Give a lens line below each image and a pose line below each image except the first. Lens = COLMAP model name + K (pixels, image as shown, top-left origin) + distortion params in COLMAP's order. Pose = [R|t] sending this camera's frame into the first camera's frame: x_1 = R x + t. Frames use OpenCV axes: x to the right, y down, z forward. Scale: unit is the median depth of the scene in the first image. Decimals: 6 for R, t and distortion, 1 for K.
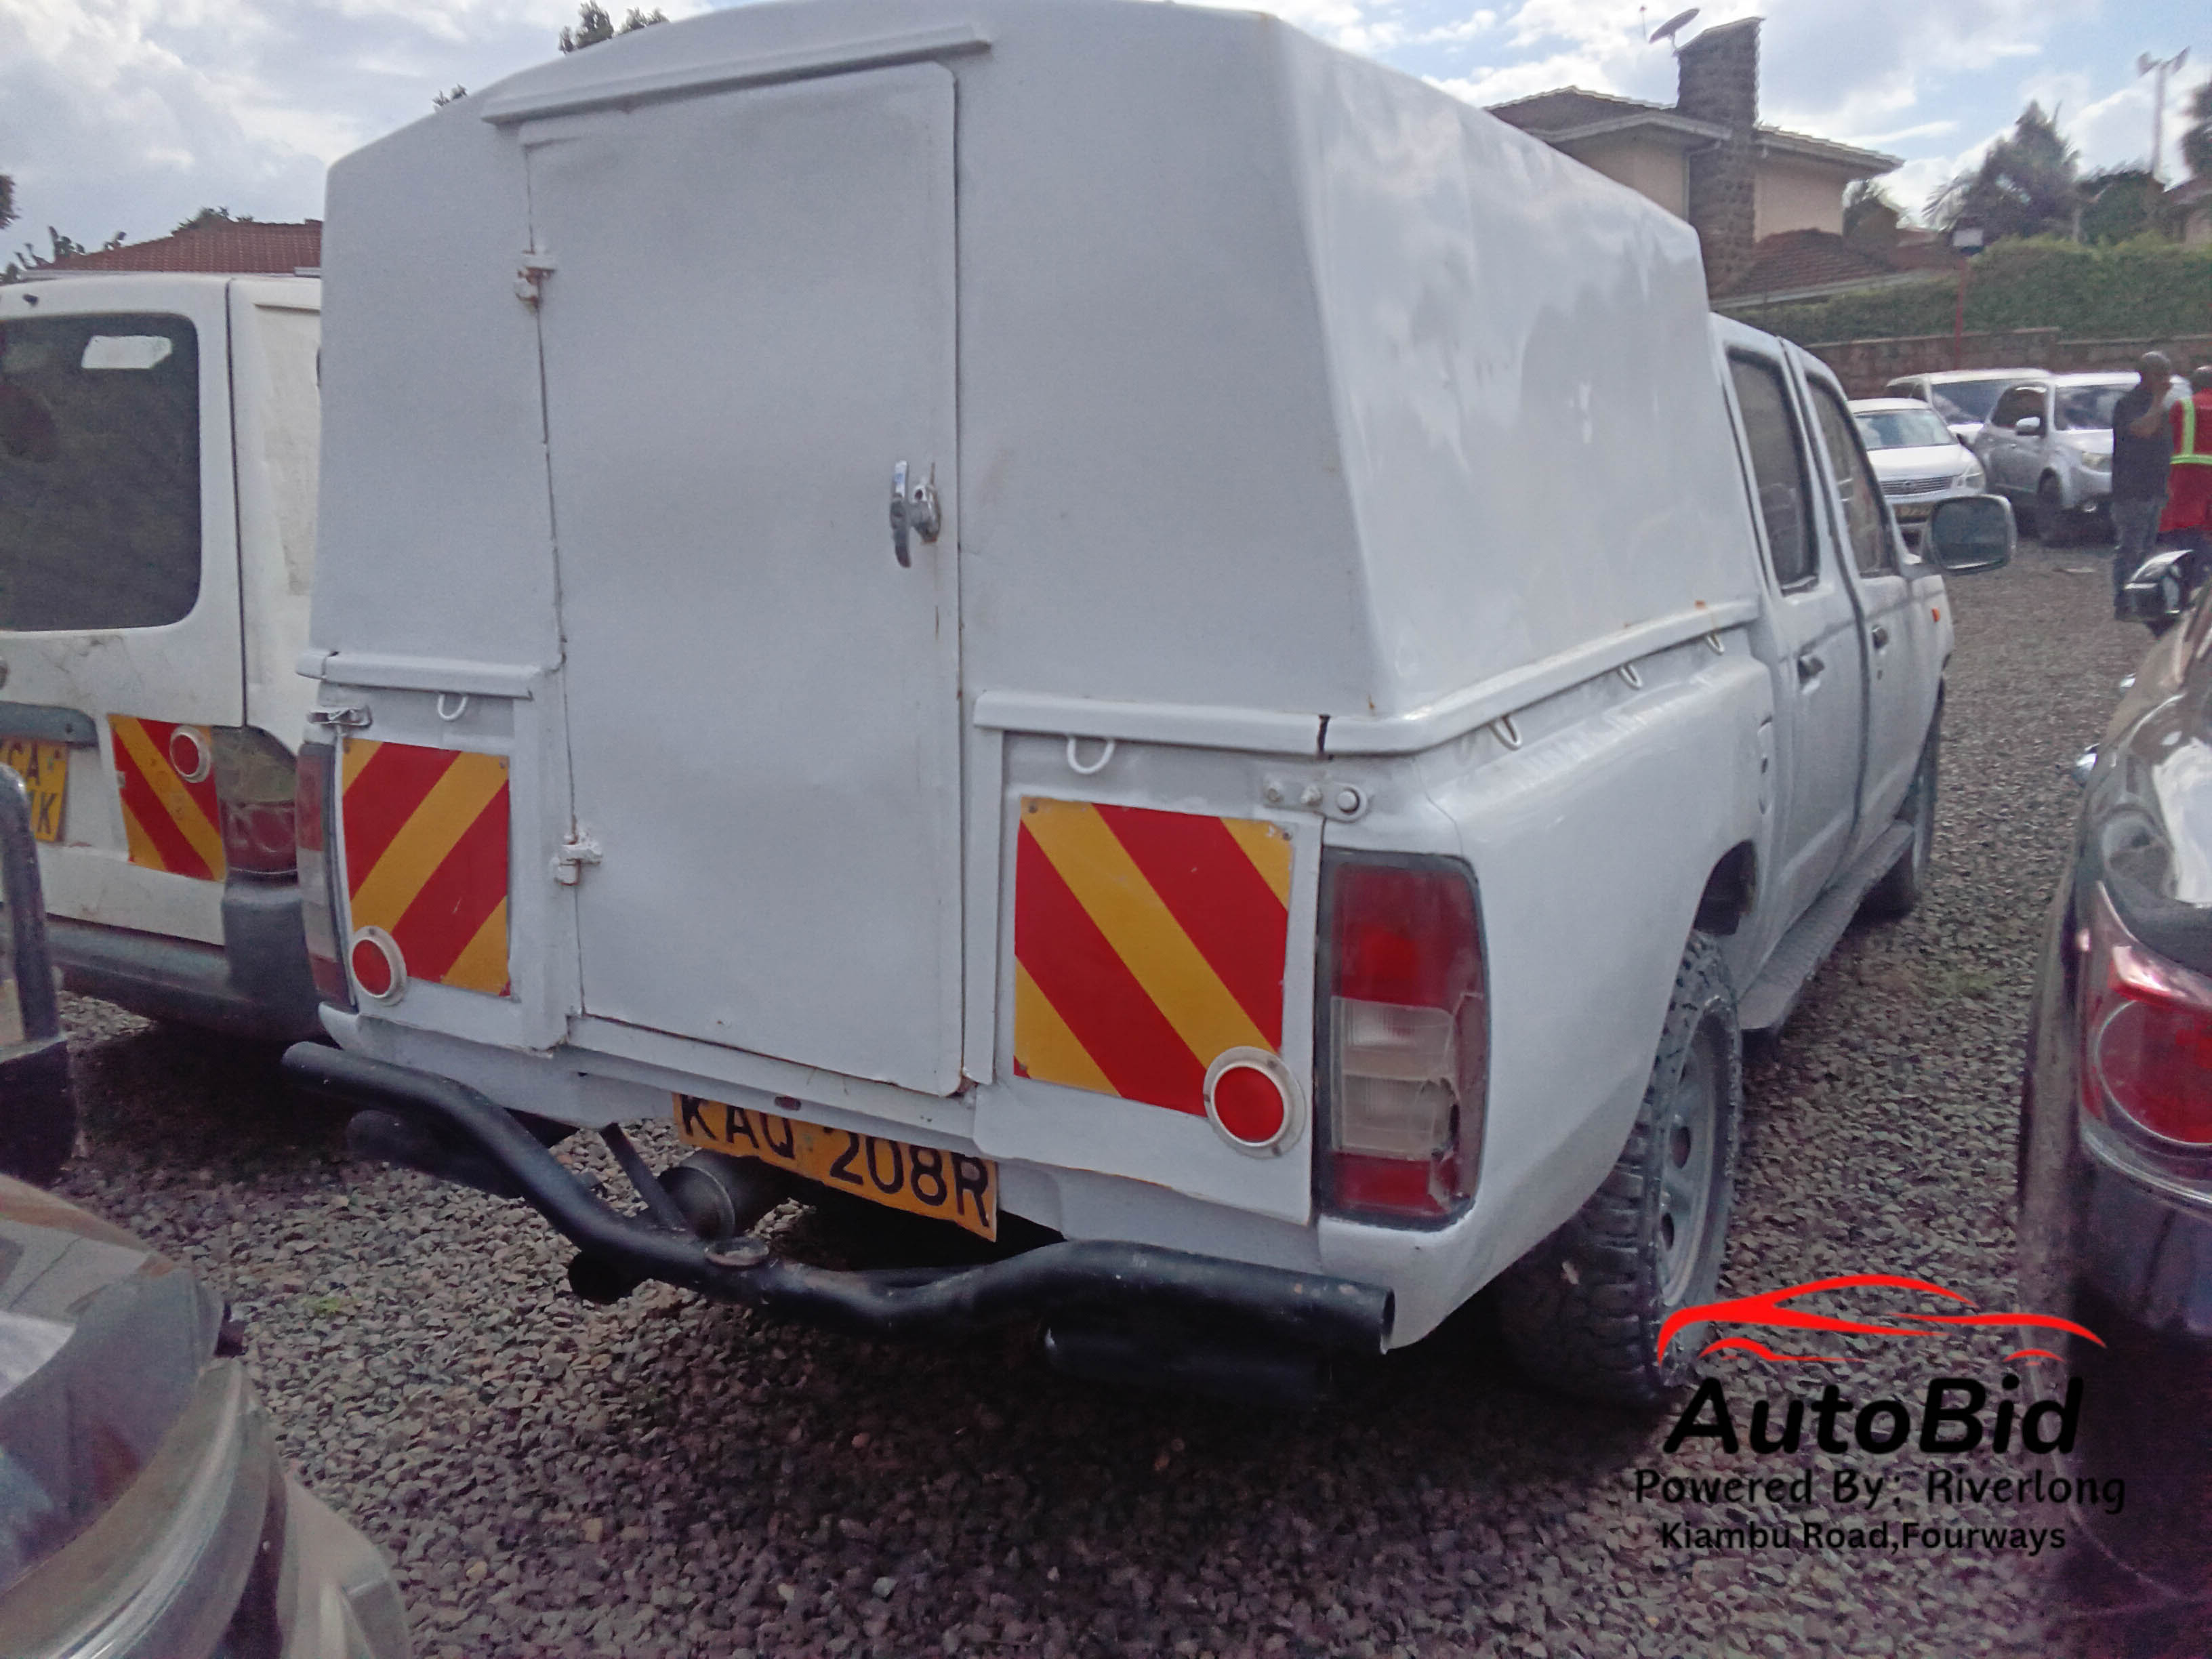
lens RADIAL K [[1778.4, 0, 1103.8], [0, 1778.4, 820.7], [0, 0, 1]] dist [0.052277, -0.007201]
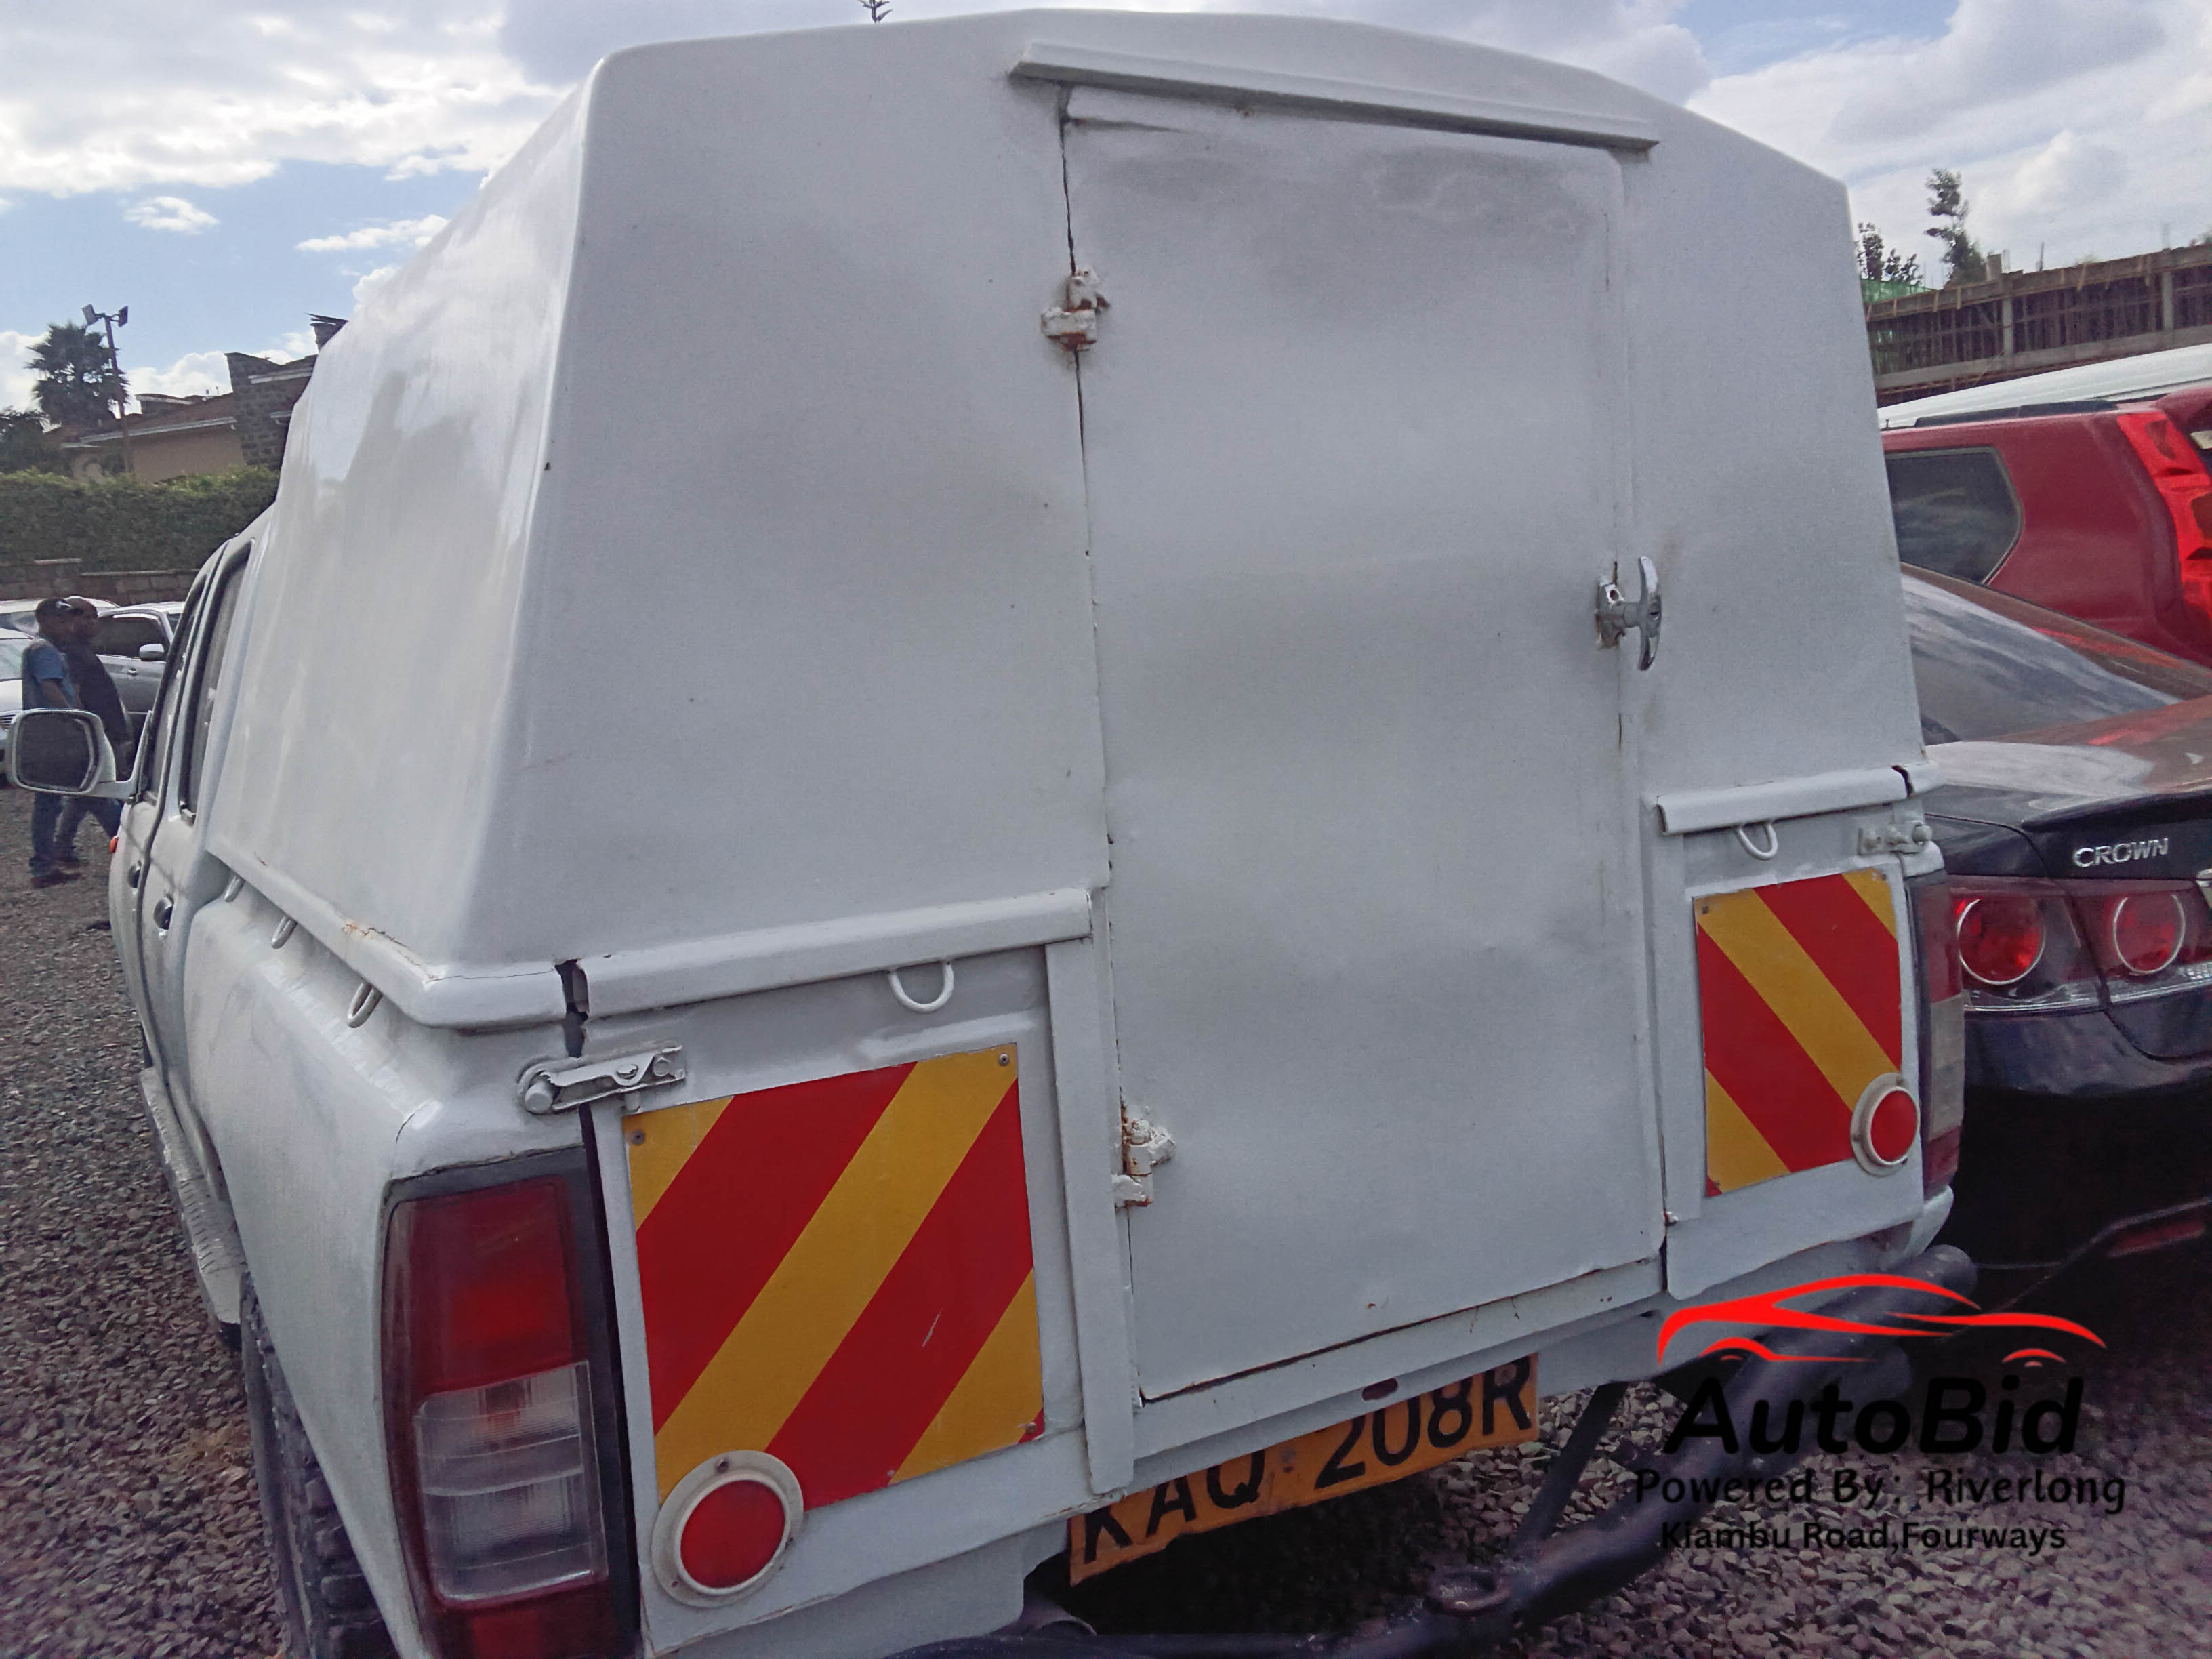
lens RADIAL K [[1778.4, 0, 1105.5], [0, 1778.4, 838.5], [0, 0, 1]] dist [0.052277, -0.007201]
pose [[0.462203, -0.110011, 0.879924, -0.928811], [0.231559, 0.972821, -0.000006, -0.106617], [-0.856008, 0.203757, 0.475114, 0.713253]]
